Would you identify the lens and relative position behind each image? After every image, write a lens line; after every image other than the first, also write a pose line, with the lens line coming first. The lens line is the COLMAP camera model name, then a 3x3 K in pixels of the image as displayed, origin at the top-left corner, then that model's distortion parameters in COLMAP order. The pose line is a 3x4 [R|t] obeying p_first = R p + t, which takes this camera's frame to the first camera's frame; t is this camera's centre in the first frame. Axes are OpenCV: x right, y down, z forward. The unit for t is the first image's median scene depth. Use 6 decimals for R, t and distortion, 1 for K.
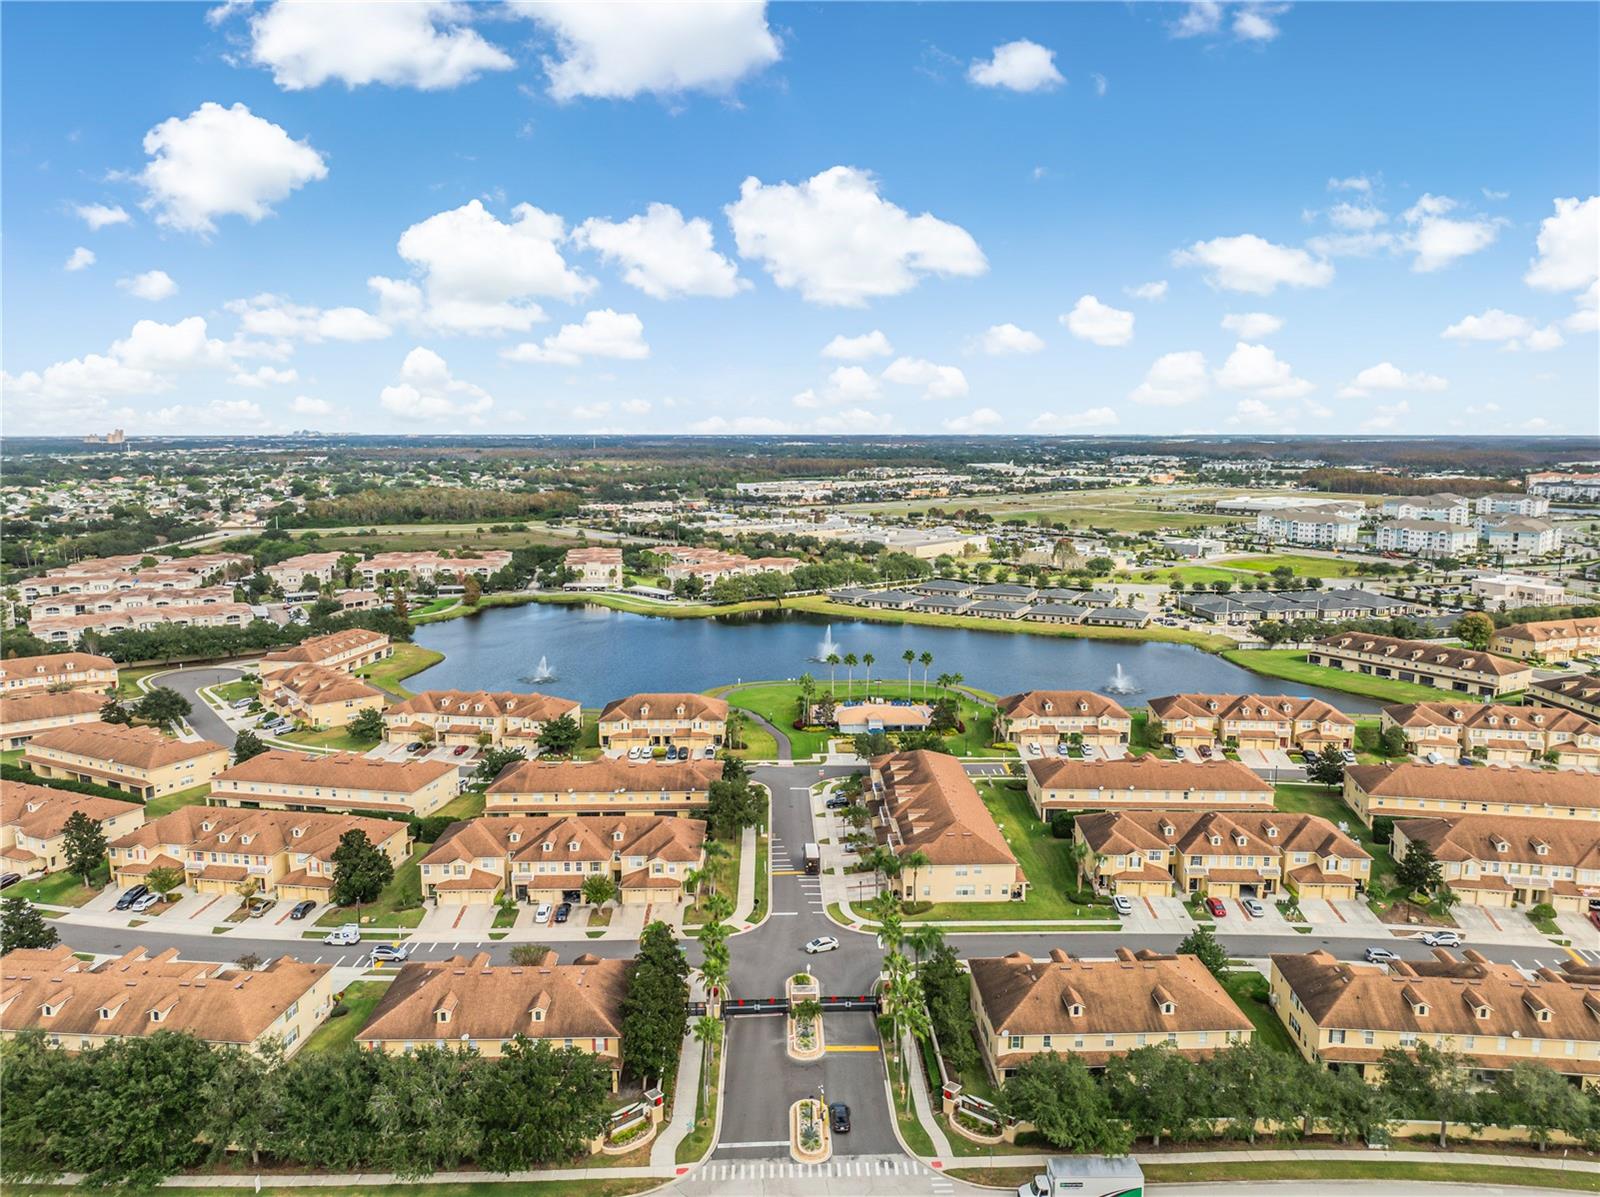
lens RADIAL K [[1102.2, 0, 800.0], [0, 1102.2, 598.5], [0, 0, 1]] dist [0.003603, -0.000414]
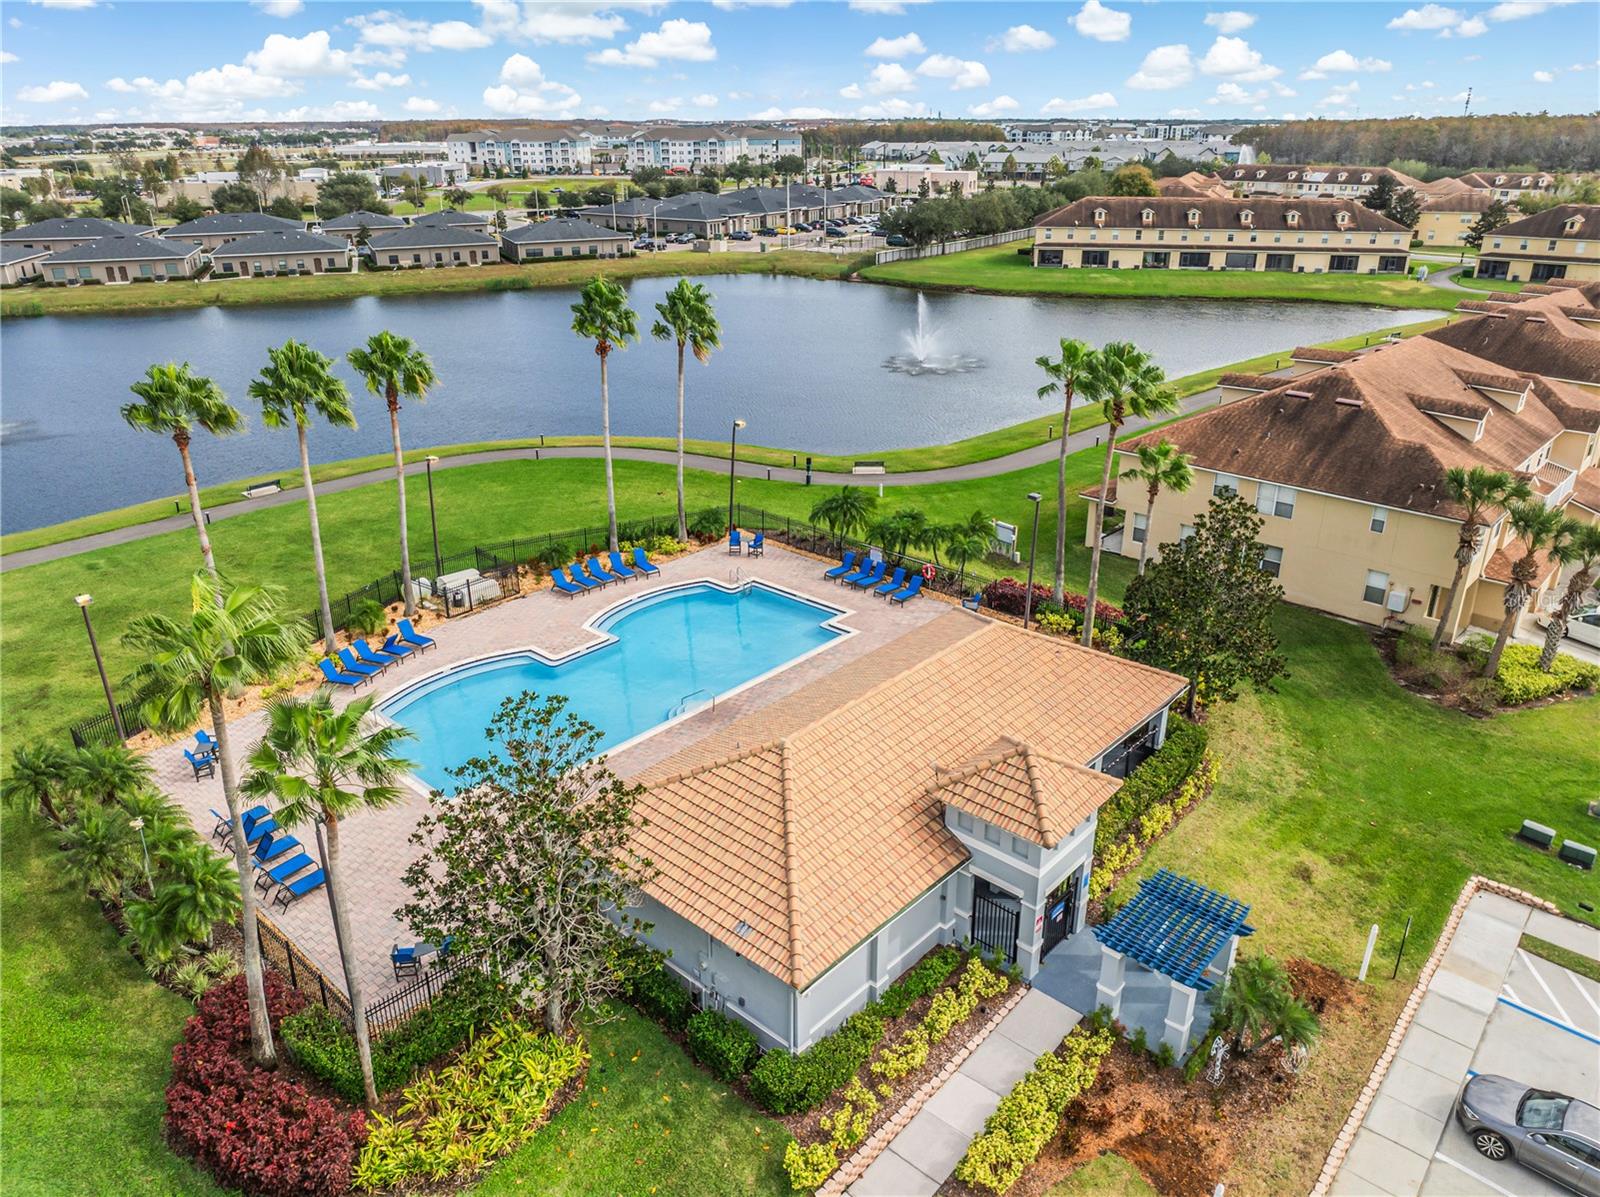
lens RADIAL K [[1128.1, 0, 803.7], [0, 1128.1, 585.1], [0, 0, 1]] dist [-0.020959, -0.006356]
pose [[0.671255, -0.283211, 0.684988, -0.015023], [0.111121, 0.952133, 0.284770, 0.032120], [-0.732850, -0.115037, 0.670595, 0.594854]]
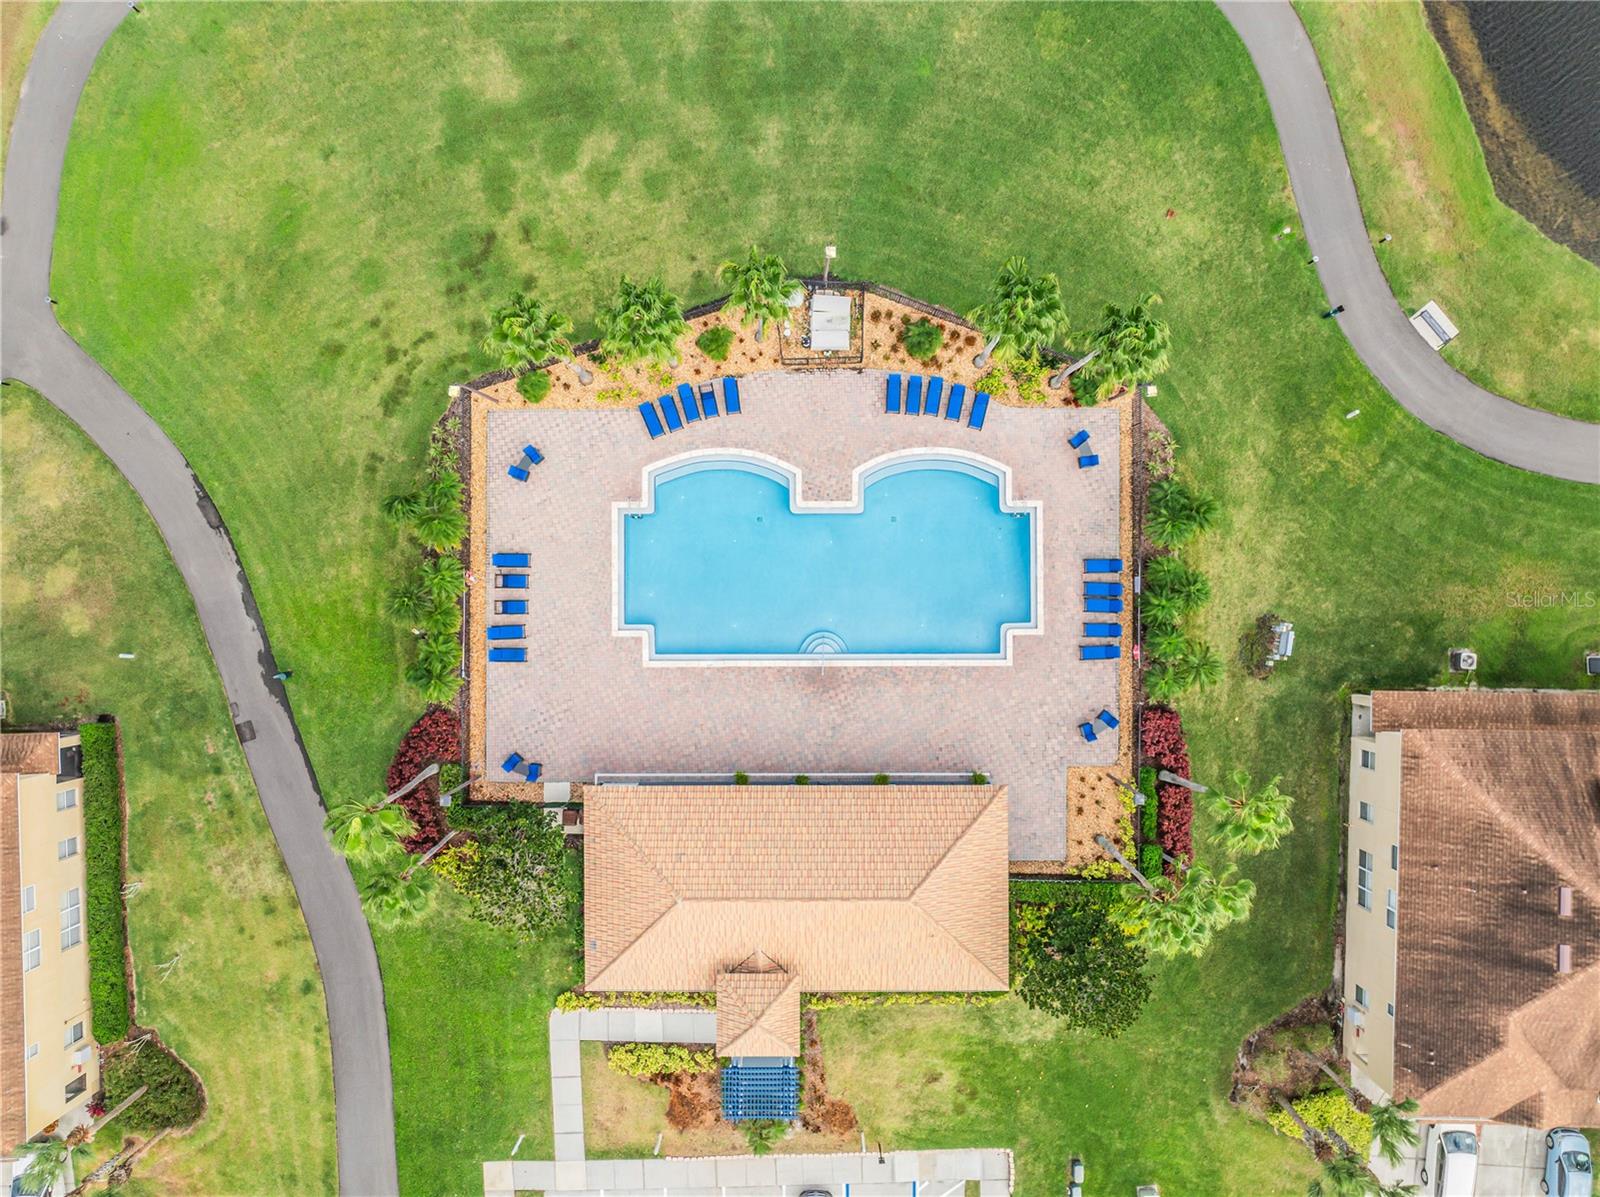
lens RADIAL K [[1128.1, 0, 803.7], [0, 1128.1, 585.1], [0, 0, 1]] dist [-0.020959, -0.006356]
pose [[0.999984, 0.000376, -0.005635, 0.049317], [0.005518, 0.147617, 0.989029, -0.068912], [0.001203, -0.989044, 0.147613, 0.663767]]
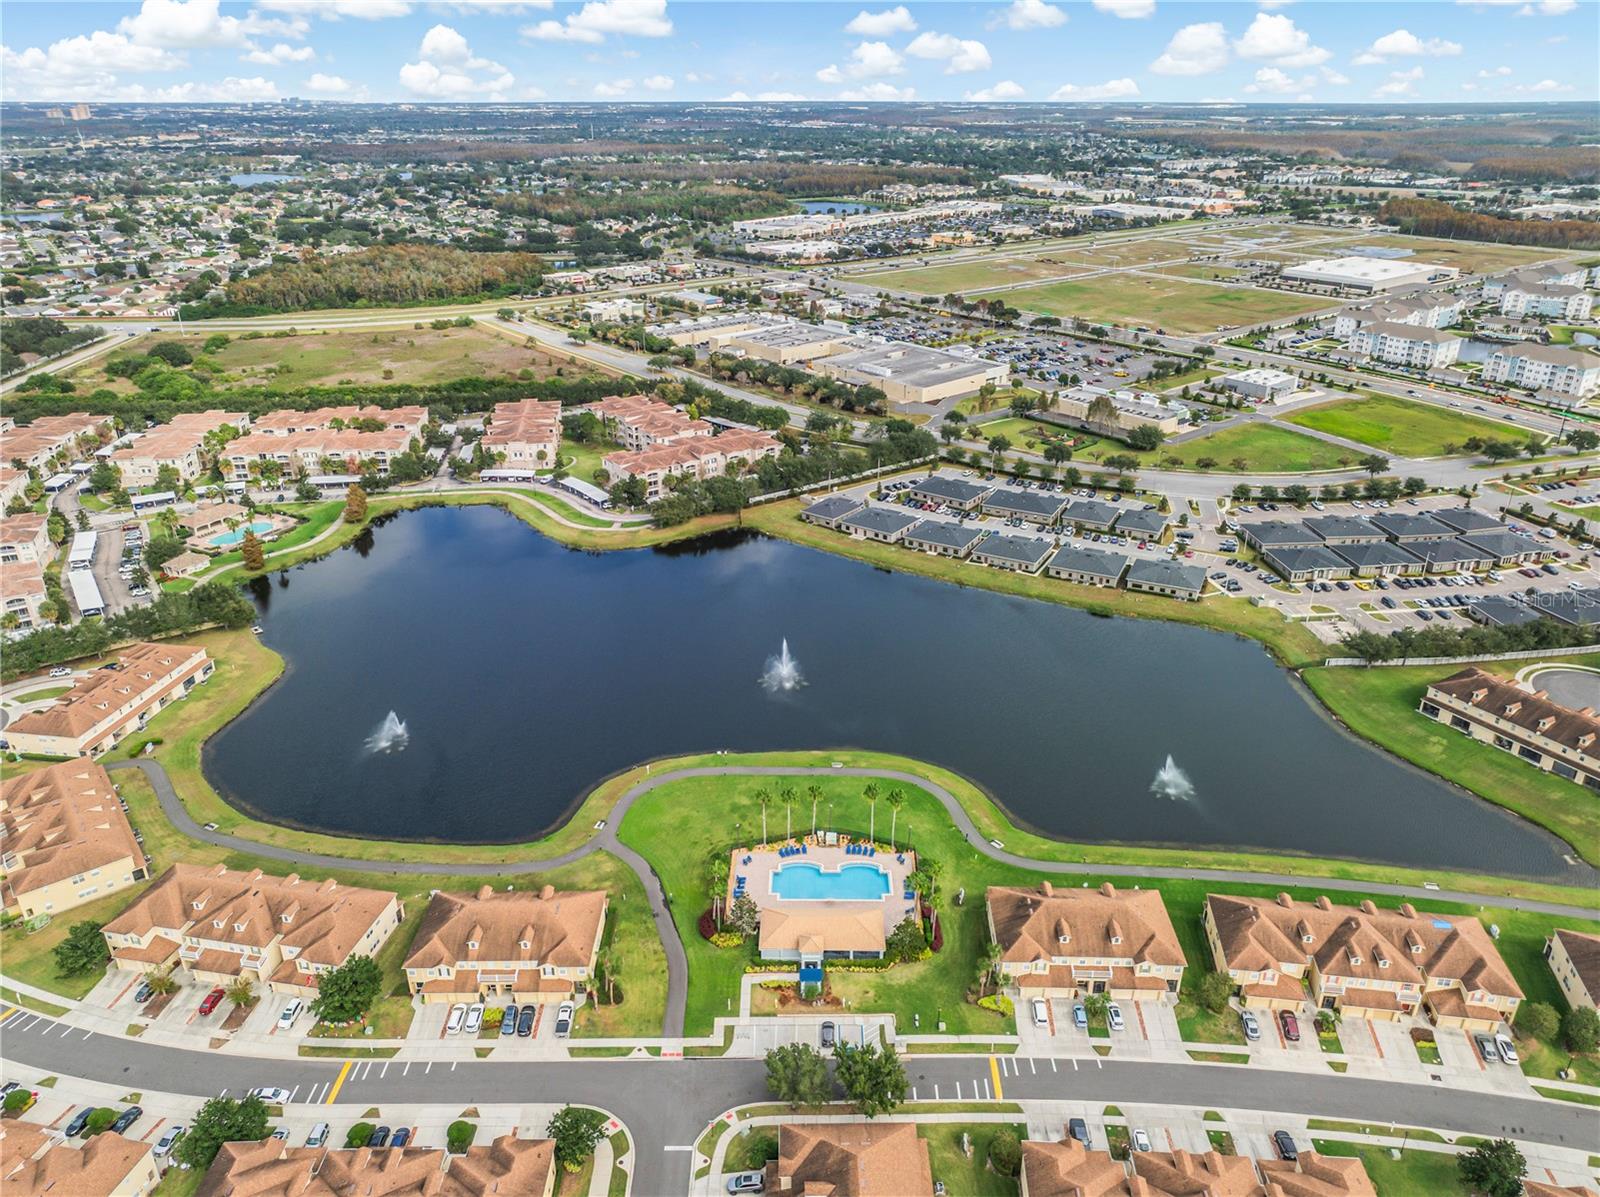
lens RADIAL K [[1102.2, 0, 800.0], [0, 1102.2, 598.5], [0, 0, 1]] dist [0.003603, -0.000414]
pose [[0.999820, 0.005039, -0.018268, 0.046227], [0.000095, 0.962661, 0.270711, -0.181923], [0.018950, -0.270664, 0.962487, 0.248895]]
